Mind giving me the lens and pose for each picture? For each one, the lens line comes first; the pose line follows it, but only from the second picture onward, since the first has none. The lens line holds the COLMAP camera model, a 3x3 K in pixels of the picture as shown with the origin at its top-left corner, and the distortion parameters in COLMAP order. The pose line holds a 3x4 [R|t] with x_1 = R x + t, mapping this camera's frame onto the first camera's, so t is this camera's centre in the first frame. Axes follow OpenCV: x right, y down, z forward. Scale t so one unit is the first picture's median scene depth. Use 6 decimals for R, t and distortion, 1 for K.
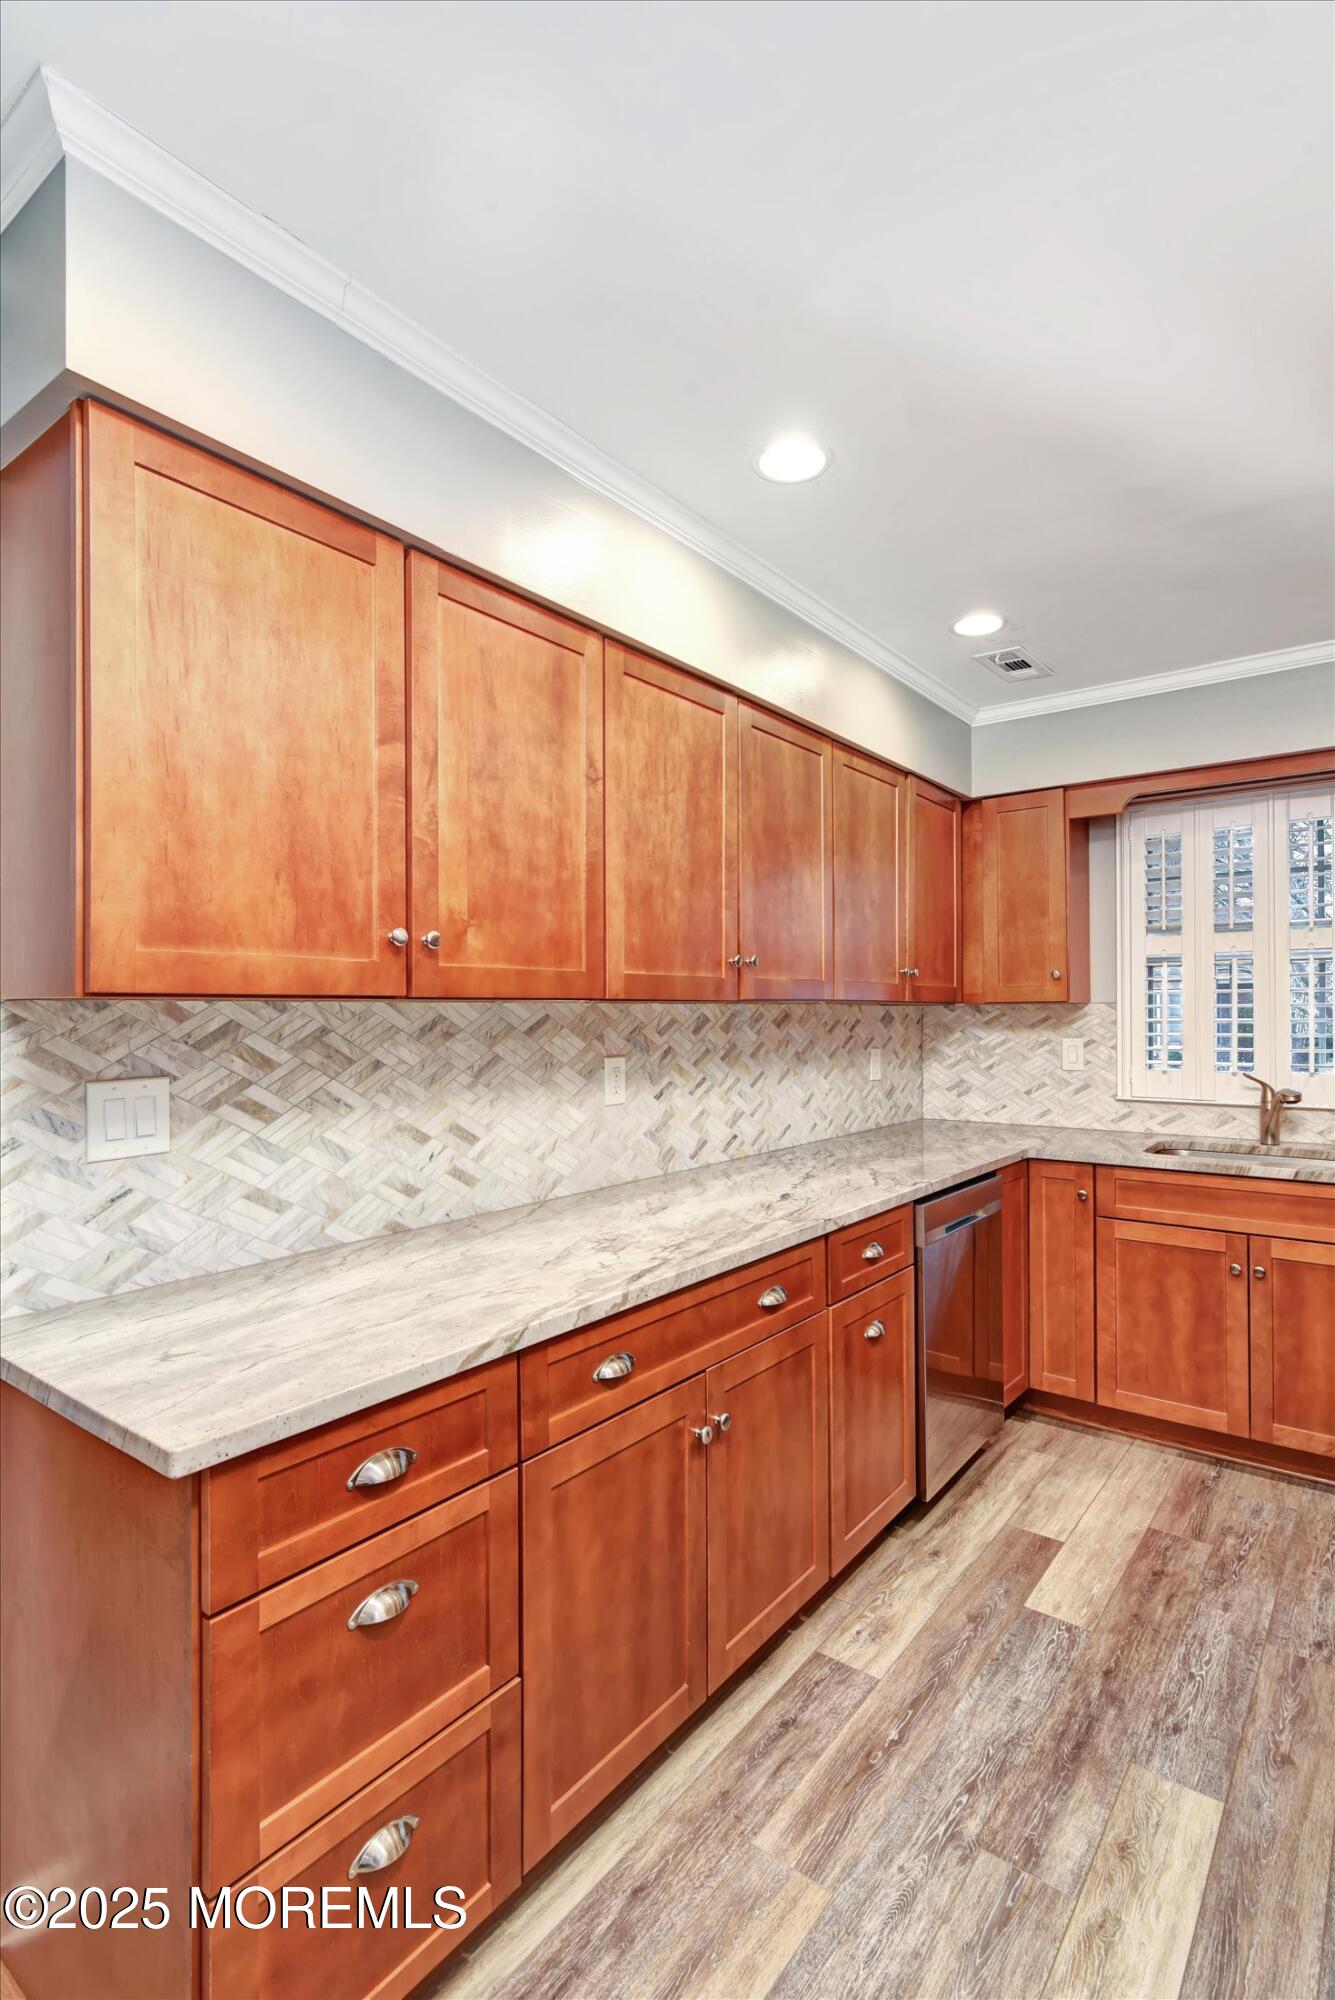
lens RADIAL K [[967.3, 0, 667.5], [0, 967.3, 1000.0], [0, 0, 1]] dist [-0.001873, -0.000386]
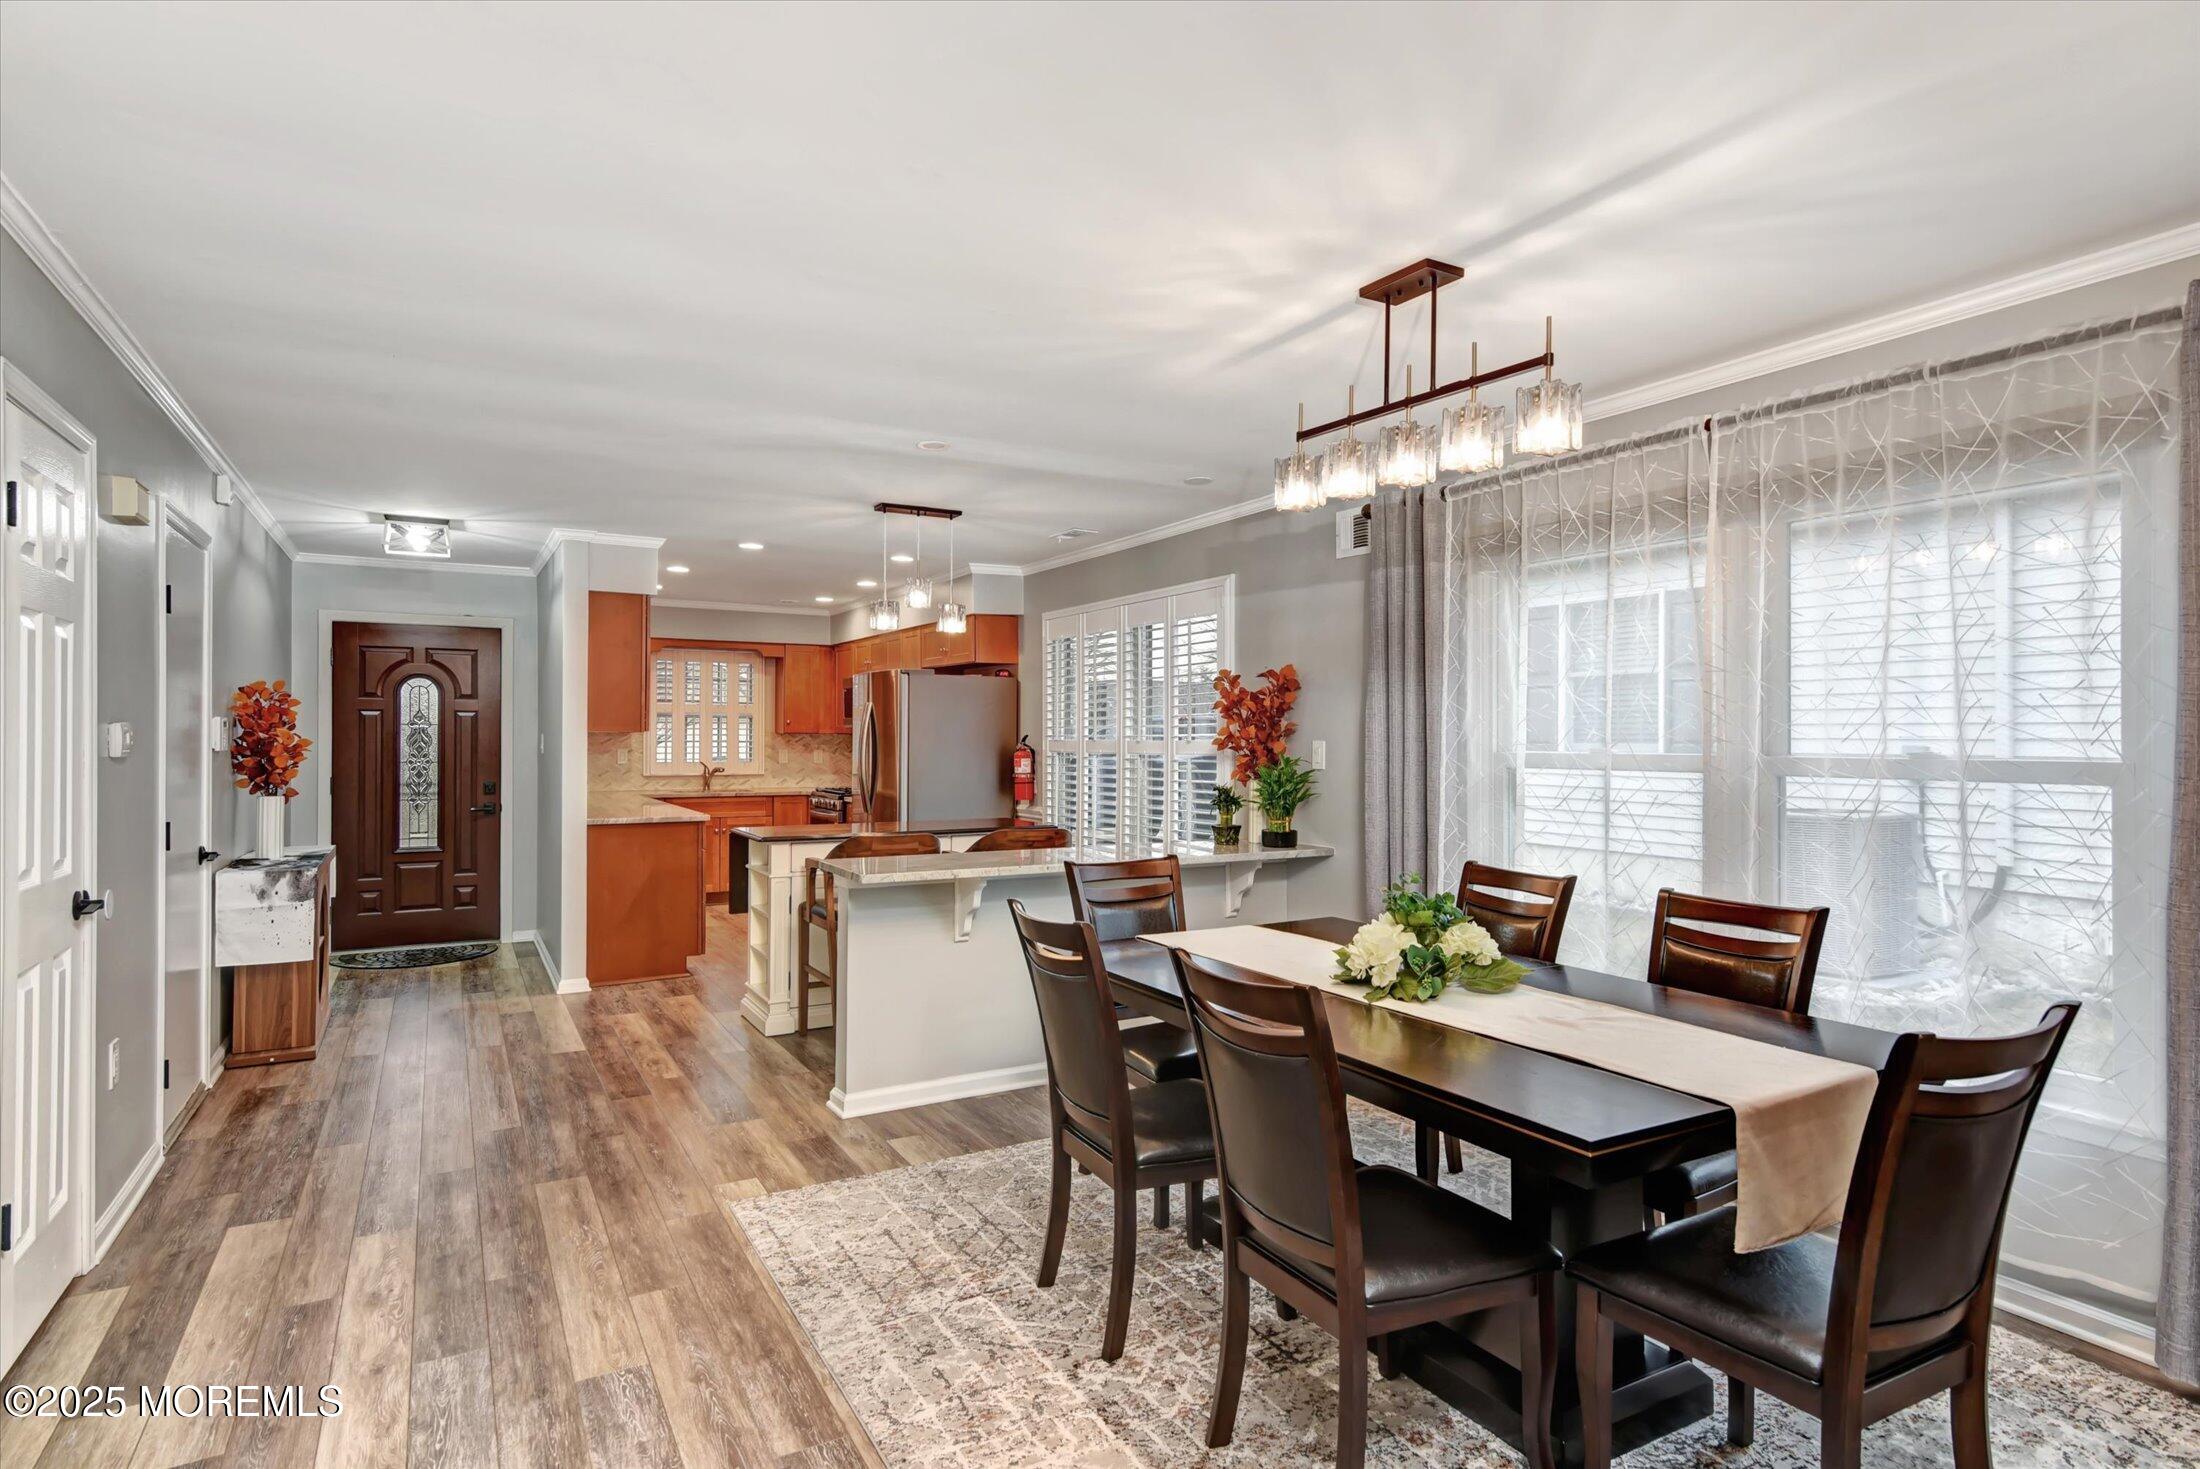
lens RADIAL K [[1168.4, 0, 1093.0], [0, 1168.4, 732.1], [0, 0, 1]] dist [0.023409, -0.000584]
pose [[0.391762, 0.012892, 0.919976, -1.607568], [-0.018426, 0.999811, -0.006164, -0.000528], [-0.919882, -0.014537, 0.391926, -1.005057]]
